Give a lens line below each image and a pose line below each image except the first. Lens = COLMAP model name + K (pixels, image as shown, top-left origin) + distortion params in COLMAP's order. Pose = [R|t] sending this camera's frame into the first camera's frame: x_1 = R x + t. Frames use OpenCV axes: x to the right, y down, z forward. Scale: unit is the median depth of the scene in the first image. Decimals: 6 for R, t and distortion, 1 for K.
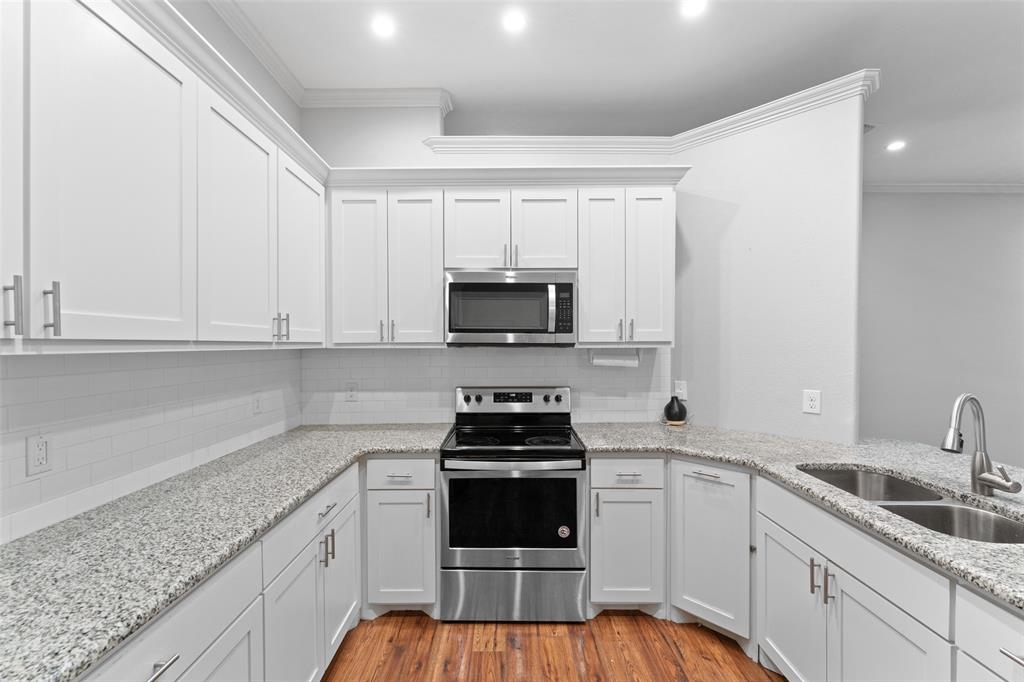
lens RADIAL K [[420.2, 0, 505.4], [0, 420.2, 344.6], [0, 0, 1]] dist [-0.000662, -0.000229]
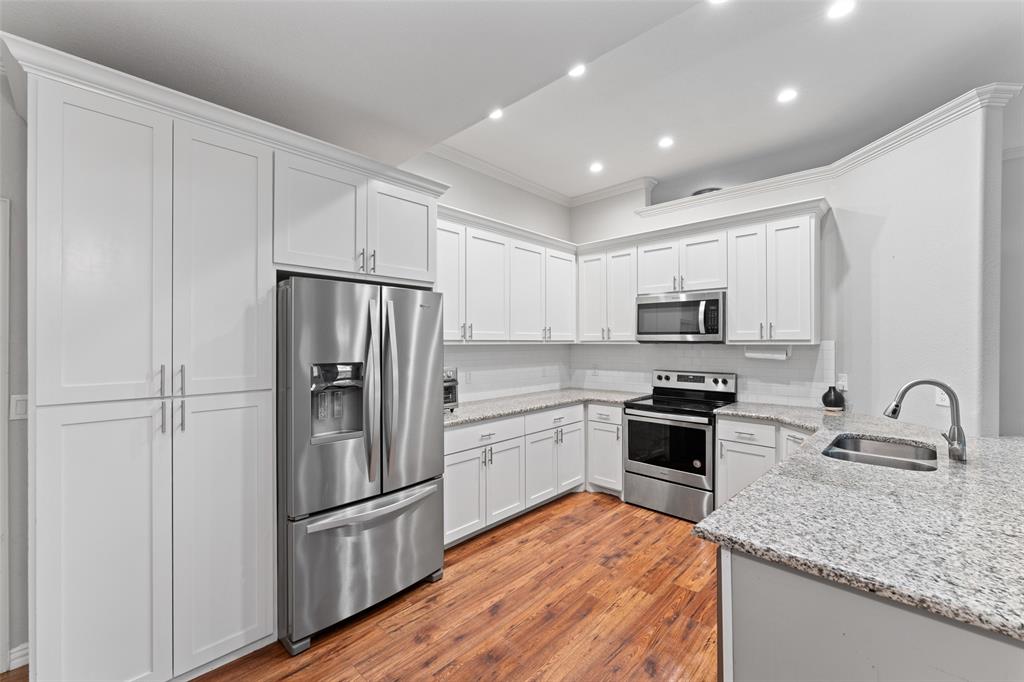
lens RADIAL K [[420.2, 0, 505.4], [0, 420.2, 344.6], [0, 0, 1]] dist [-0.000662, -0.000229]
pose [[0.718680, 0.005766, -0.695317, 0.633926], [-0.001556, 0.999976, 0.006684, 0.000295], [0.695339, -0.003722, 0.718672, -0.533825]]
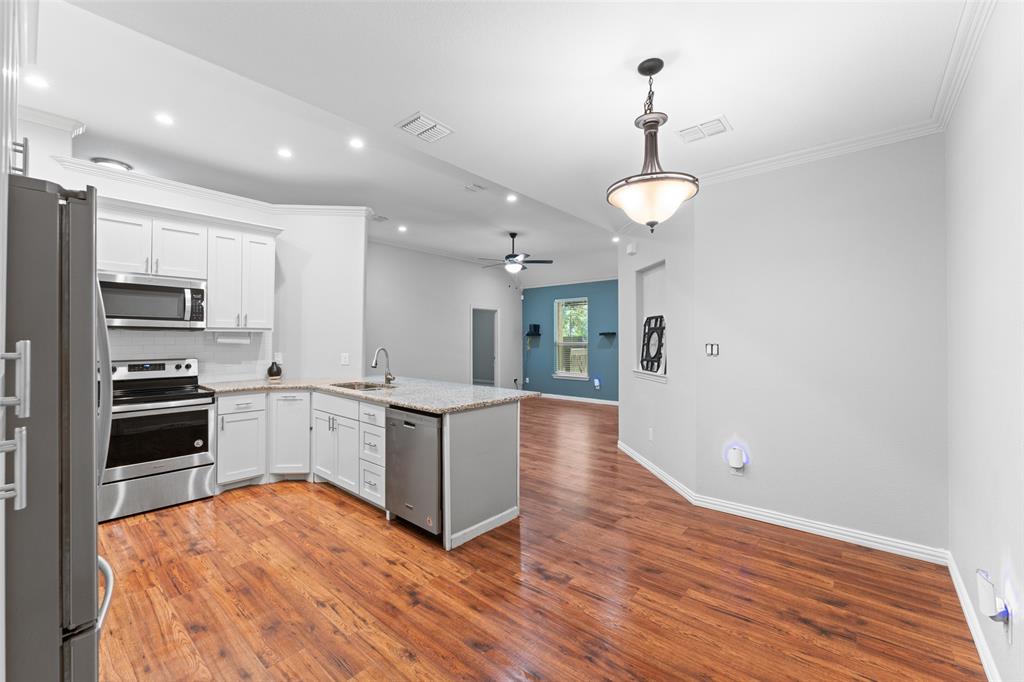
lens RADIAL K [[424.0, 0, 505.5], [0, 424.0, 336.6], [0, 0, 1]] dist [-0.001550, -0.000292]
pose [[0.655689, 0.008711, 0.754981, -0.291525], [-0.002093, 0.999951, -0.009720, 0.042671], [-0.755028, 0.004793, 0.655675, -0.877337]]
